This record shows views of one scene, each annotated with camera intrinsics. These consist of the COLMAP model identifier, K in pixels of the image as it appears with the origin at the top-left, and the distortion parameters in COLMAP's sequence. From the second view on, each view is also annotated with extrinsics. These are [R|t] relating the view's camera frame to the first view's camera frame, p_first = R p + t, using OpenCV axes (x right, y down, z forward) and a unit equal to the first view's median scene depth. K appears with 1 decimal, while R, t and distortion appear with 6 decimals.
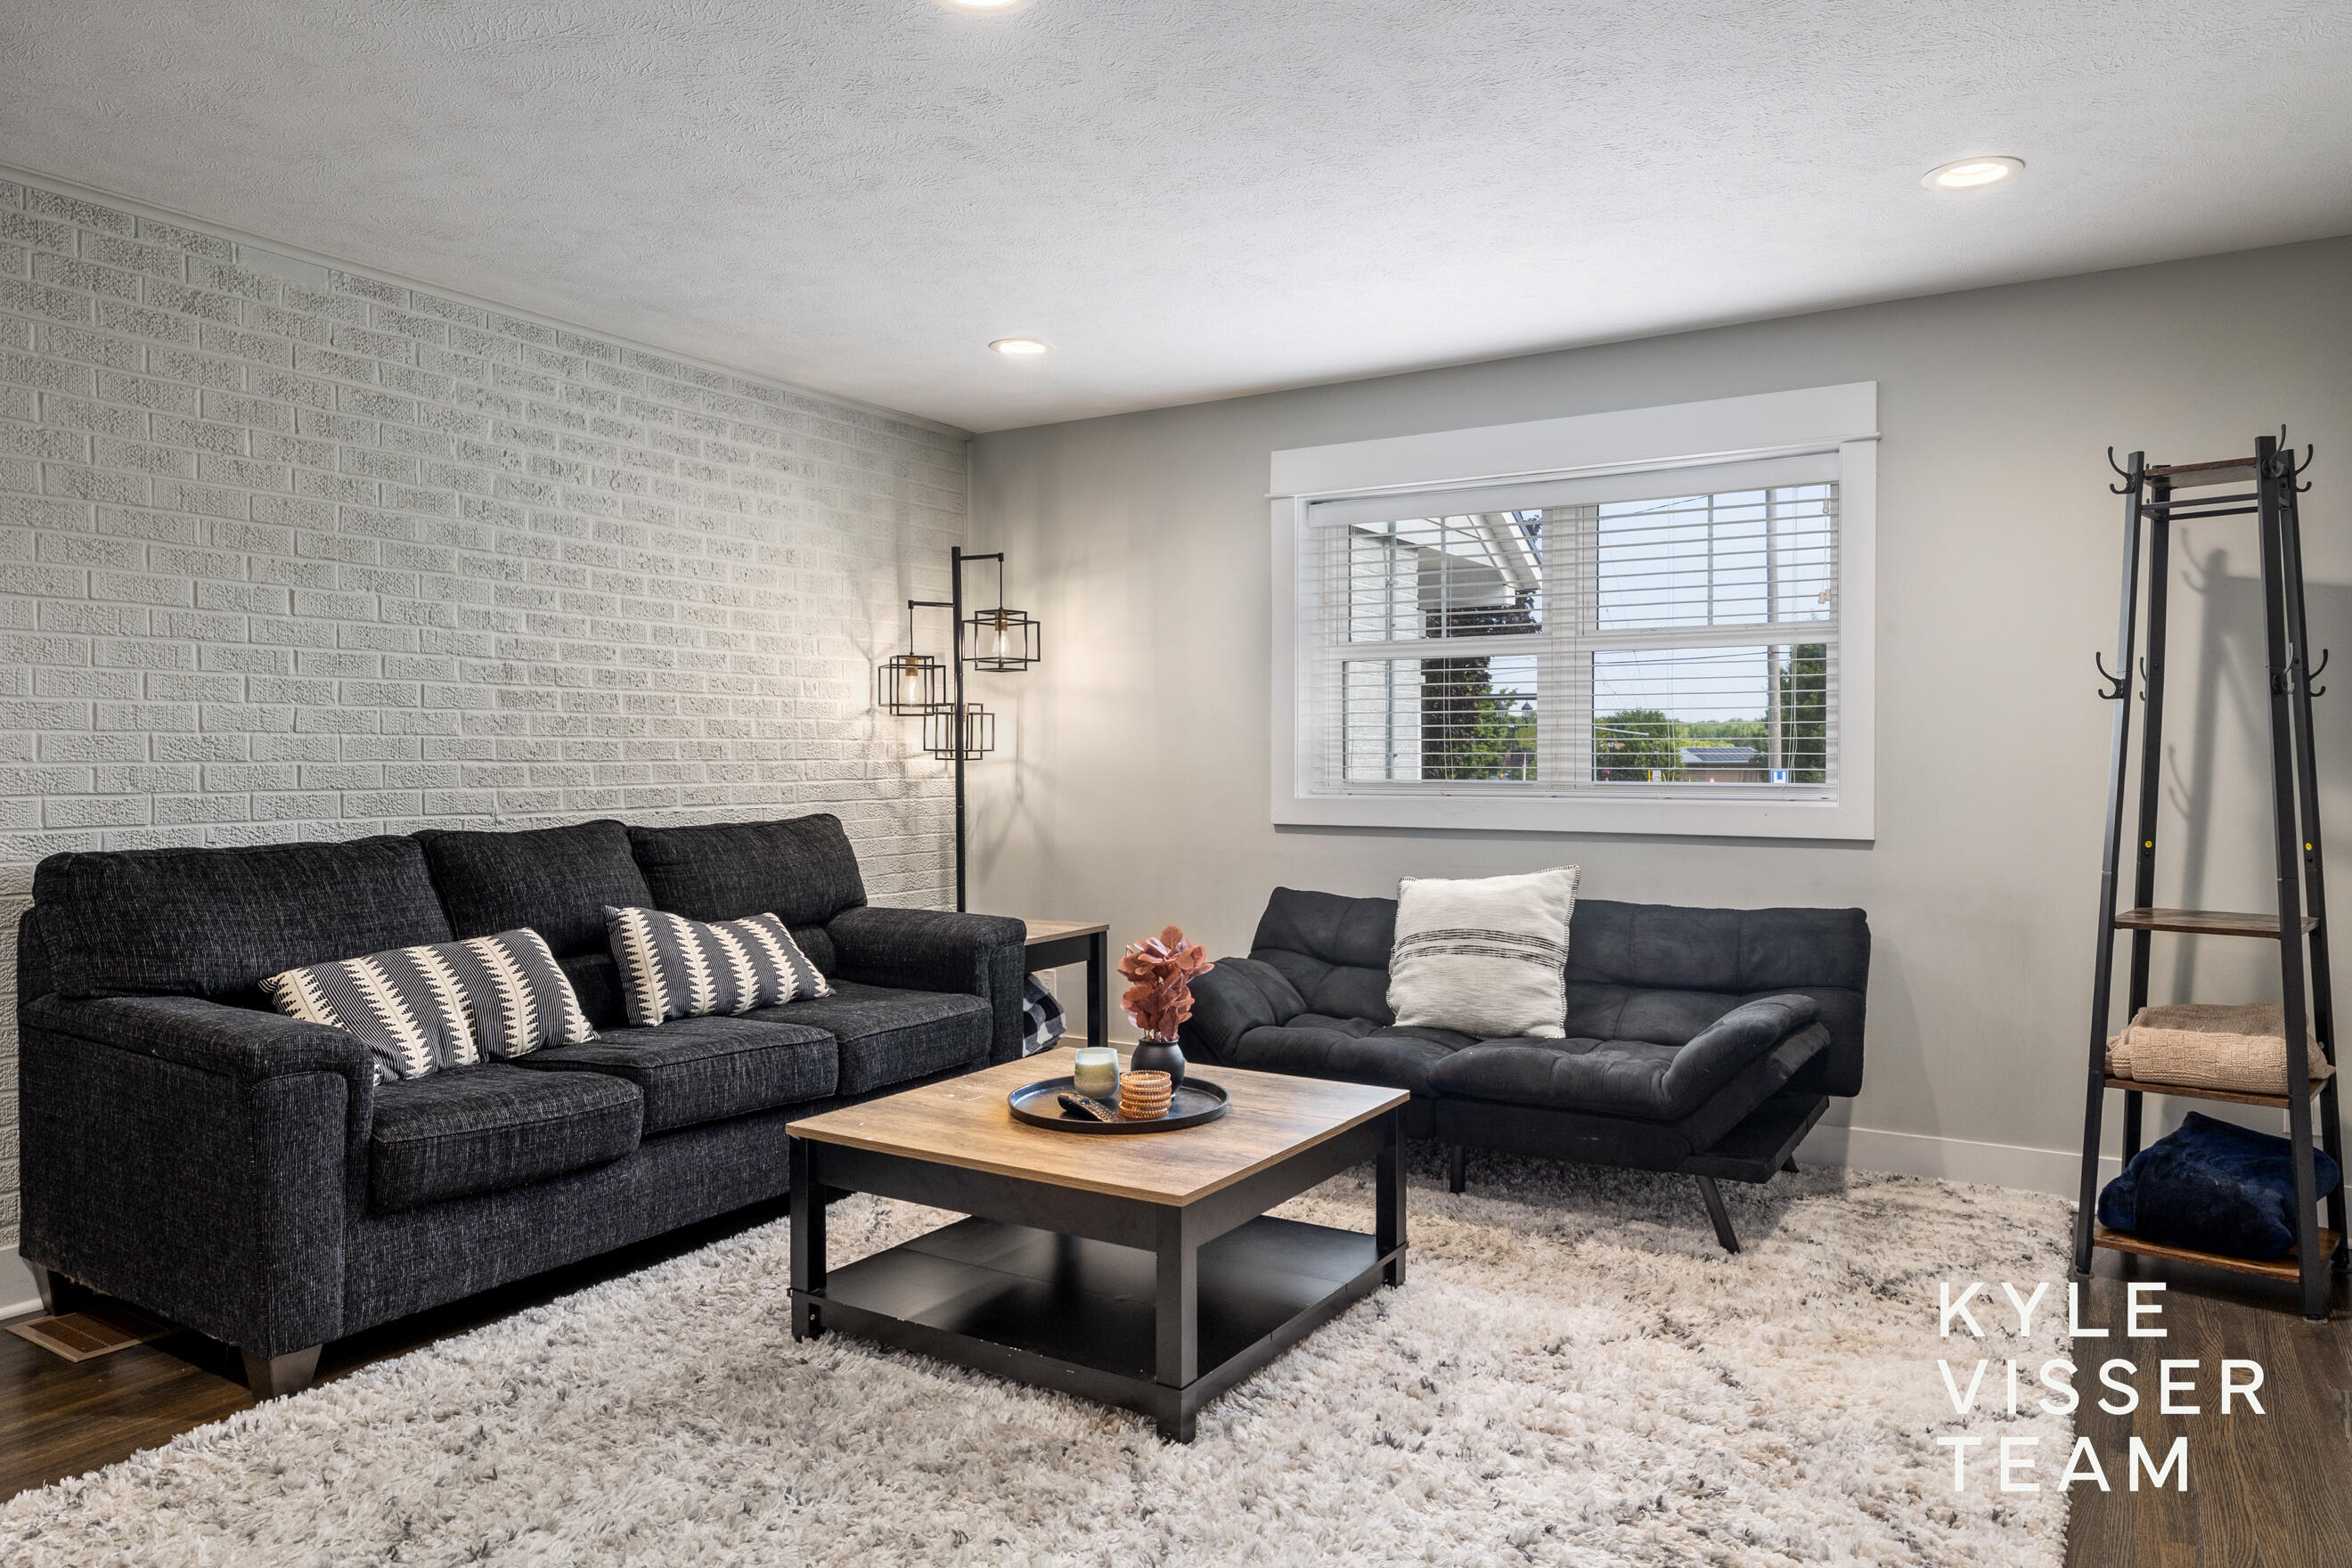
lens RADIAL K [[1536.0, 0, 1181.0], [0, 1536.0, 768.5], [0, 0, 1]] dist [-0.004014, -0.001481]
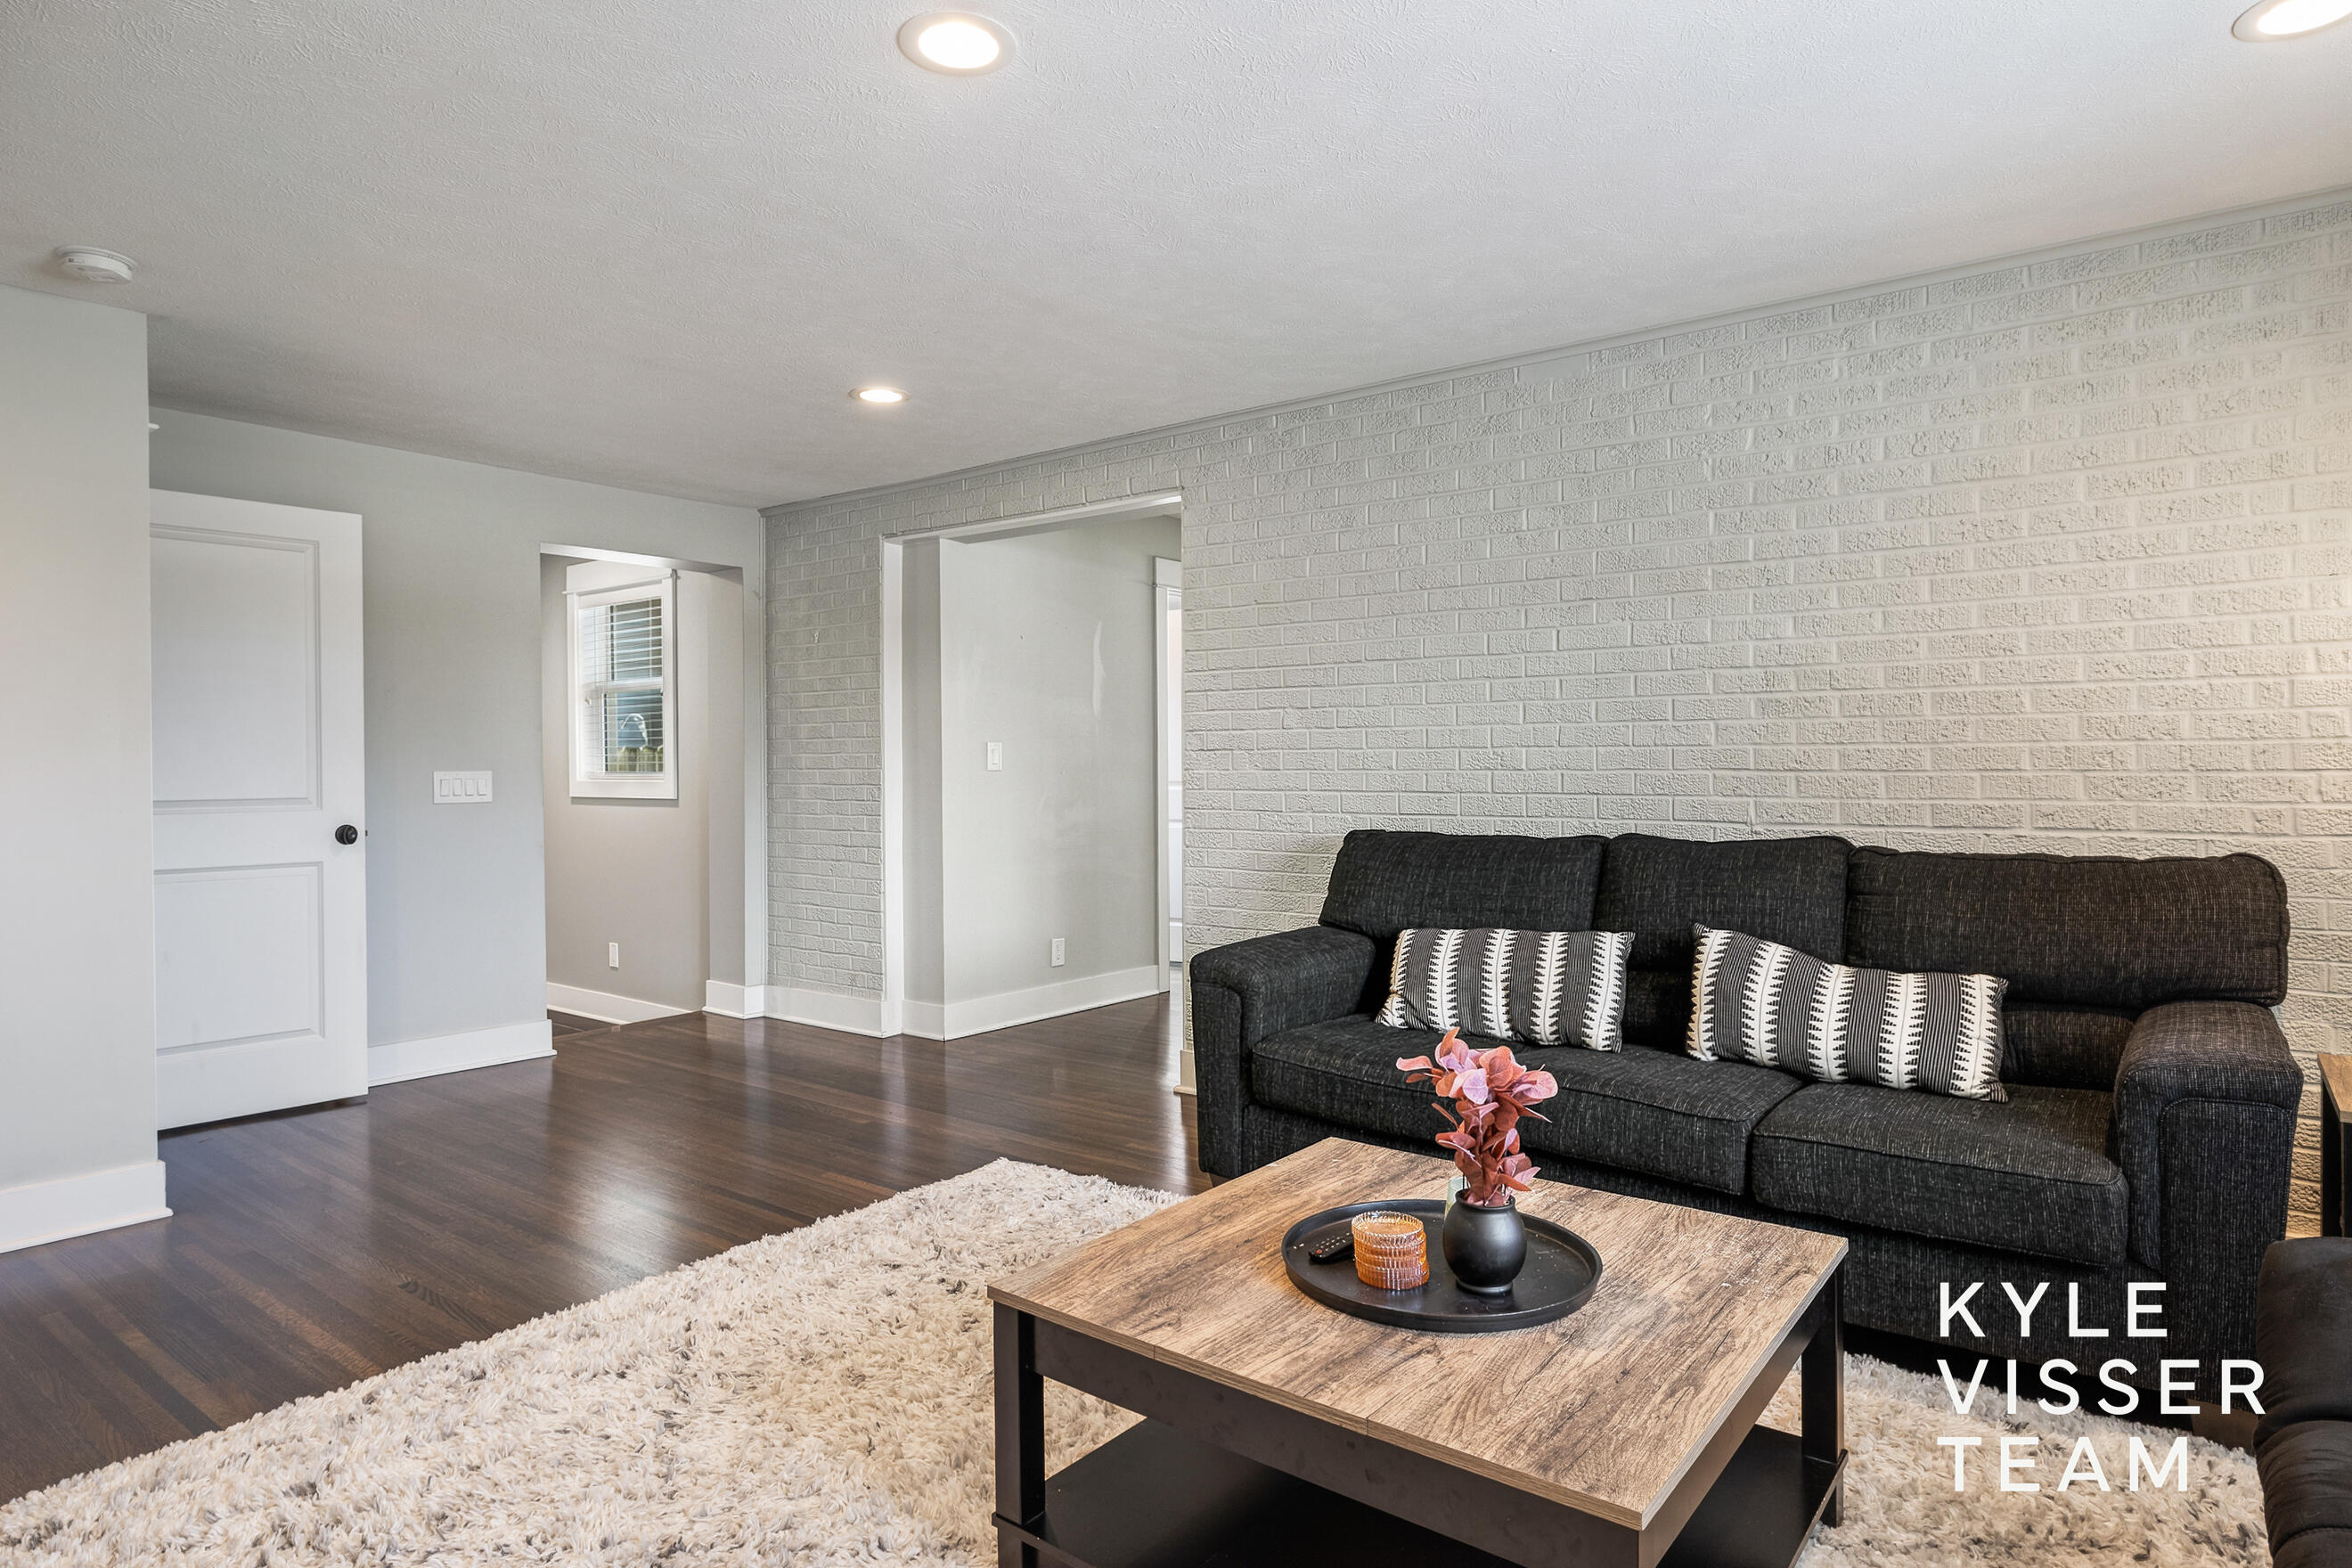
lens RADIAL K [[1312.1, 0, 1181.0], [0, 1312.1, 781.7], [0, 0, 1]] dist [0.021615, 0.000001]
pose [[-0.078520, 0.021140, -0.996688, 0.447361], [-0.000335, 0.999775, 0.021232, -0.015957], [0.996912, 0.002001, -0.078496, 0.711941]]
